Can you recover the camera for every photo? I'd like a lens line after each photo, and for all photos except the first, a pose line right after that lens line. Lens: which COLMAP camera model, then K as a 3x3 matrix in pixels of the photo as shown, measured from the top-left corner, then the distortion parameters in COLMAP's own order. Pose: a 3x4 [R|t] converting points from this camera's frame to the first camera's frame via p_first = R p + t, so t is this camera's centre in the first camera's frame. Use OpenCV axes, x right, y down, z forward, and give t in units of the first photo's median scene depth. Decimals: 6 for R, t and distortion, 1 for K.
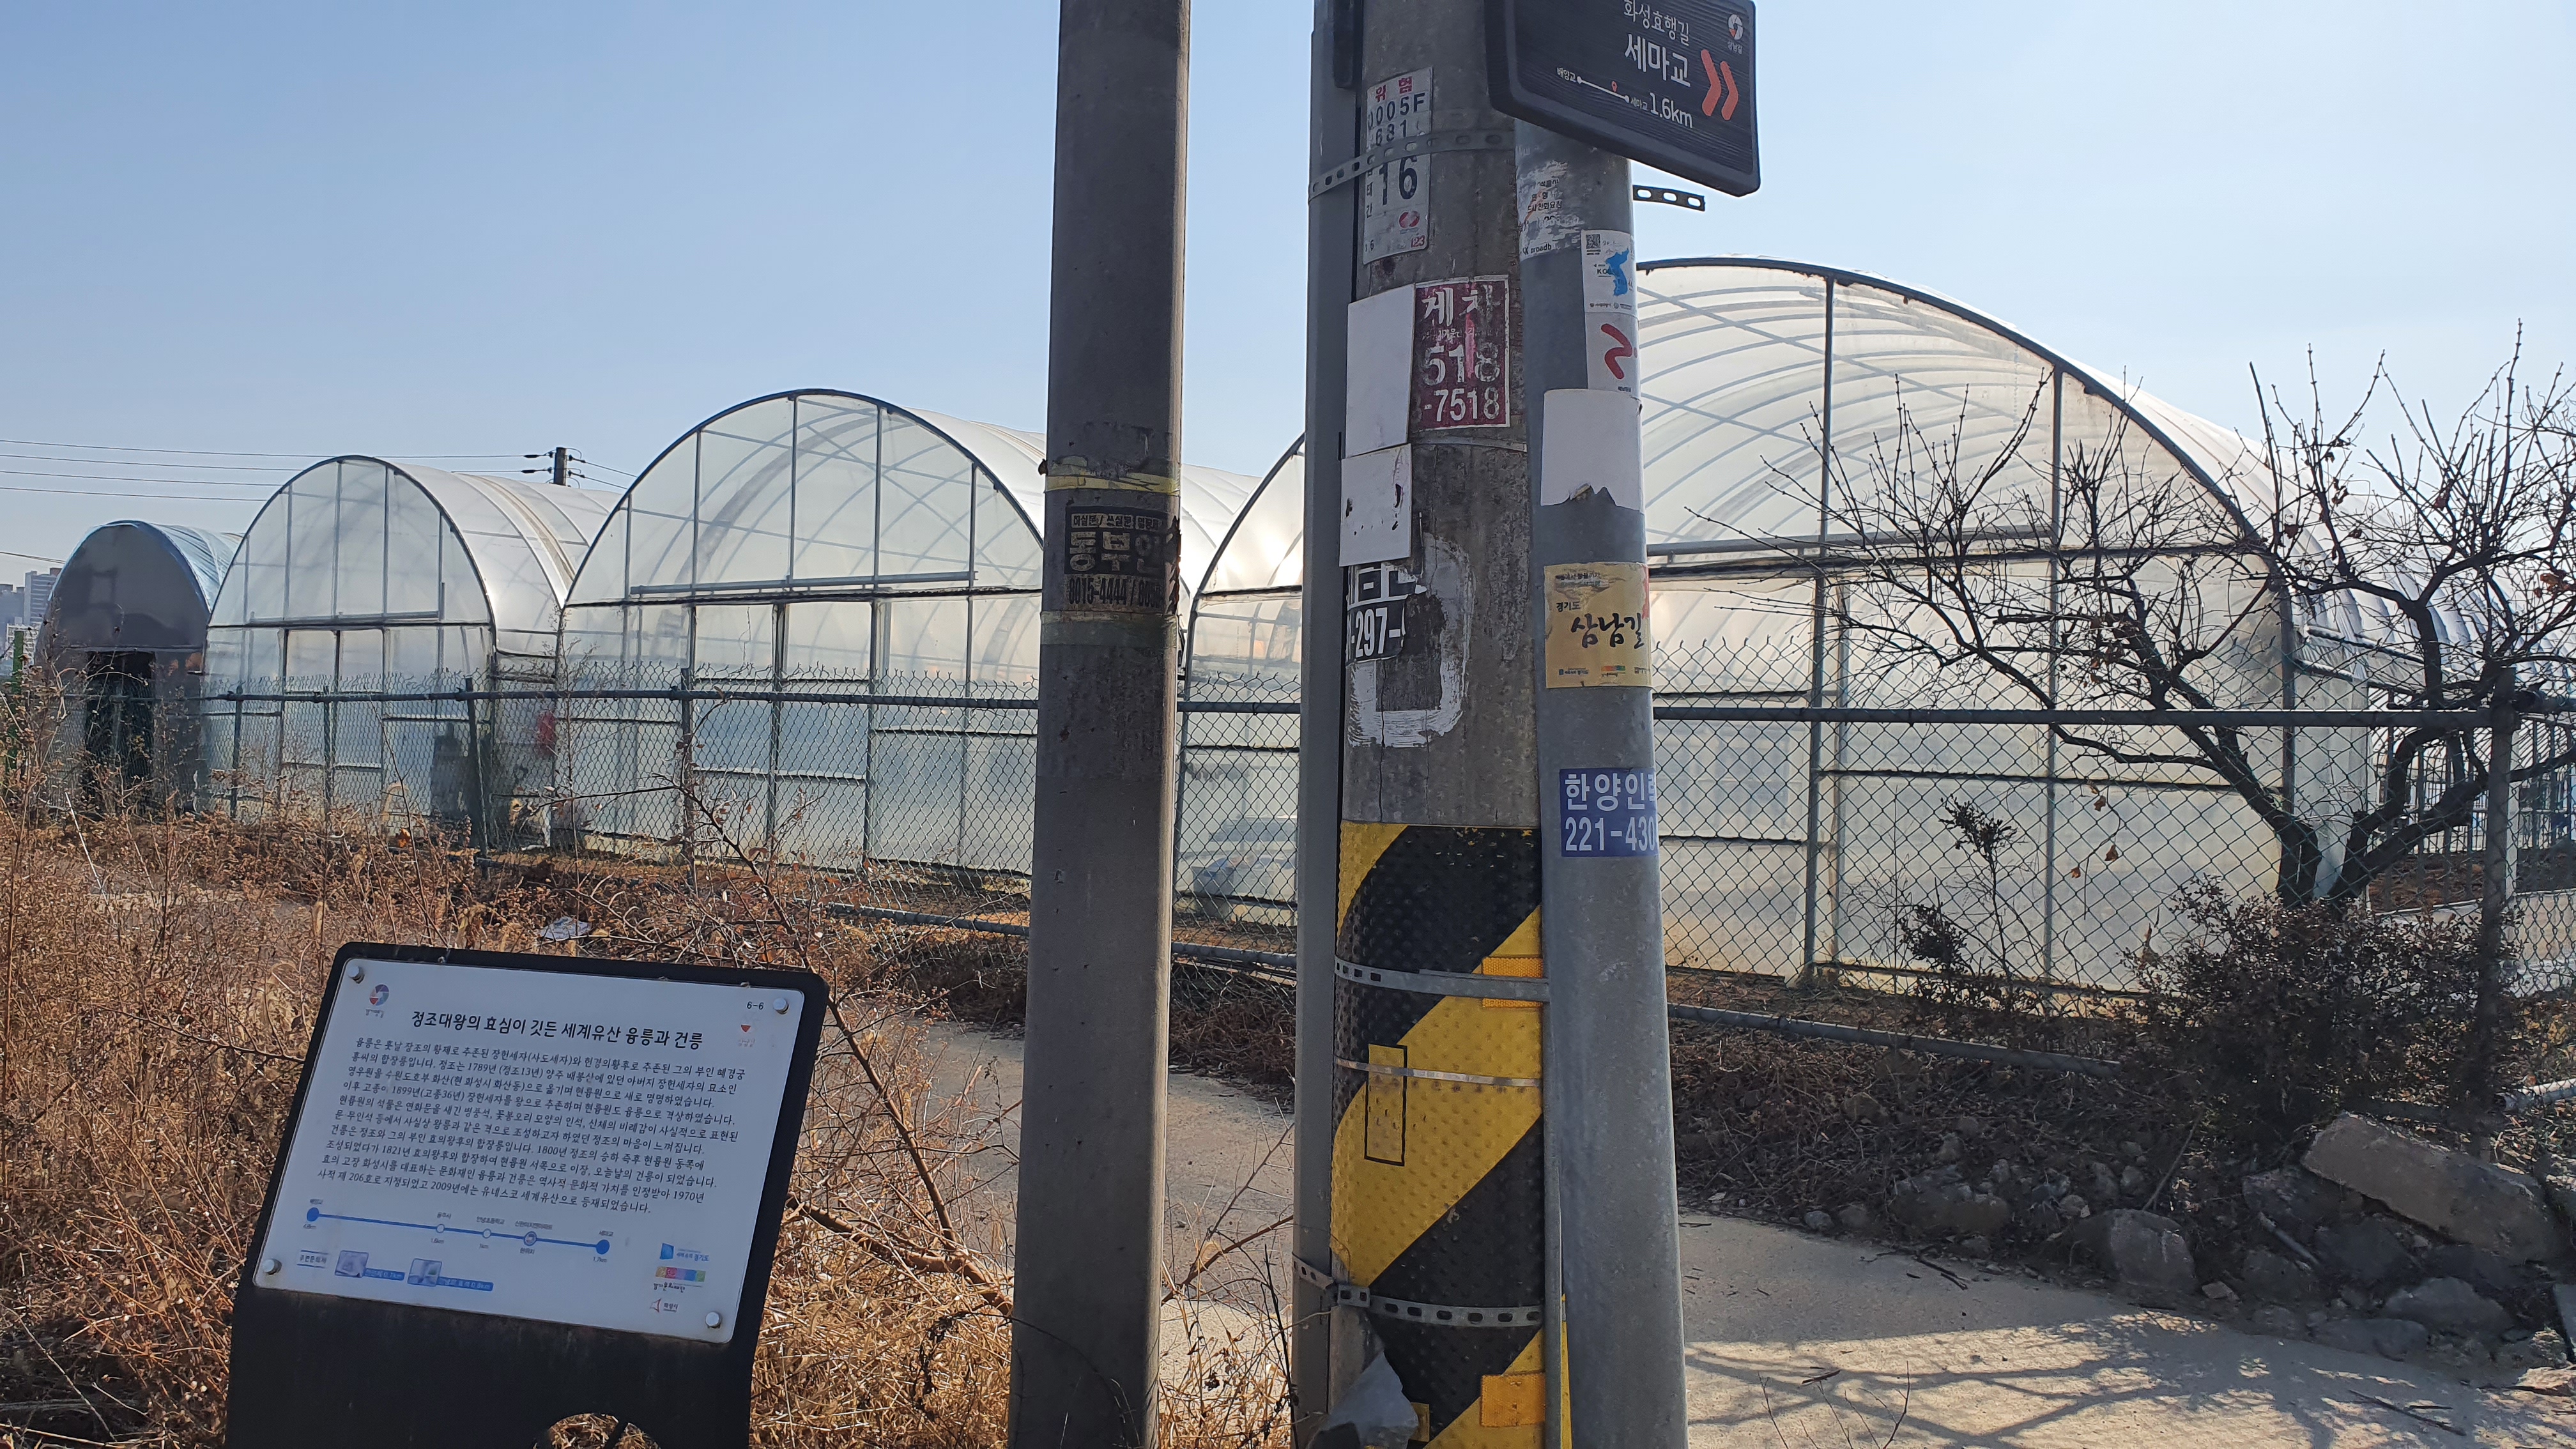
lens RADIAL K [[2009.0, 0, 1290.2], [0, 2009.0, 723.8], [0, 0, 1]] dist [0.033539, -0.034949]
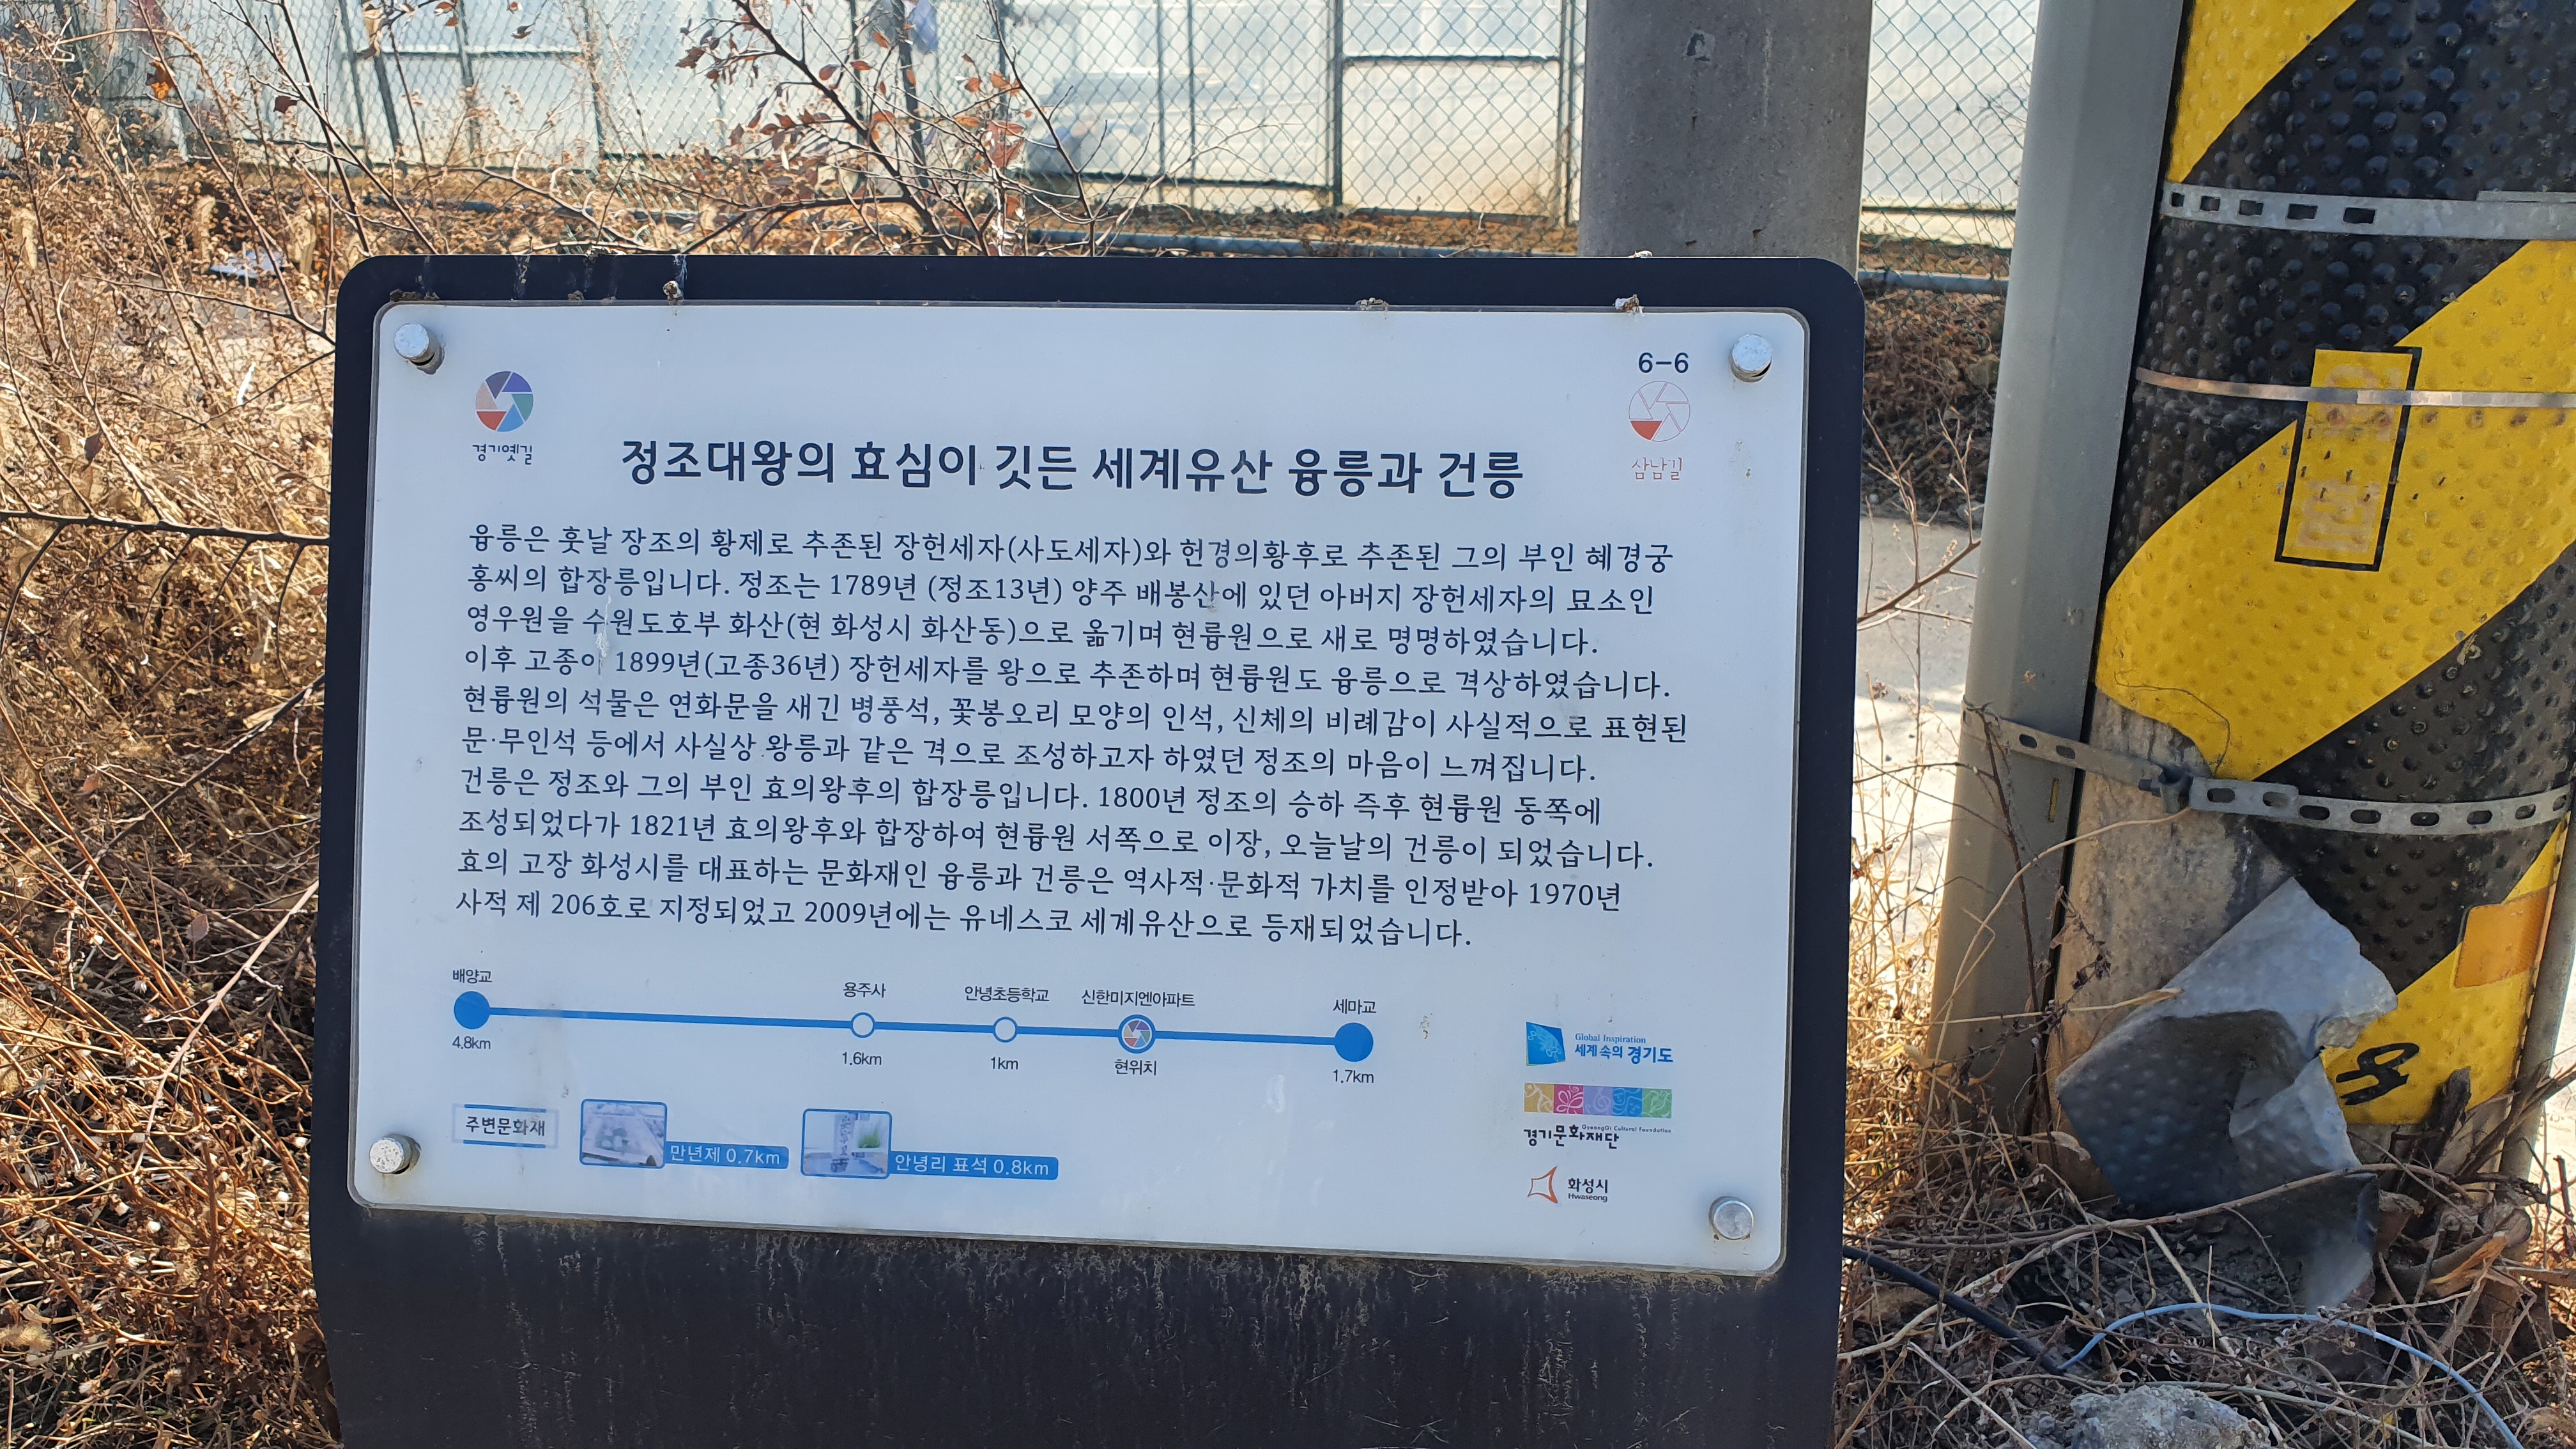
lens RADIAL K [[2009.0, 0, 1290.6], [0, 2009.0, 713.8], [0, 0, 1]] dist [0.033539, -0.034949]
pose [[0.985679, -0.093285, 0.140479, -0.384780], [0.040367, 0.939363, 0.340541, 0.073526], [-0.163728, -0.329994, 0.929676, 0.655645]]
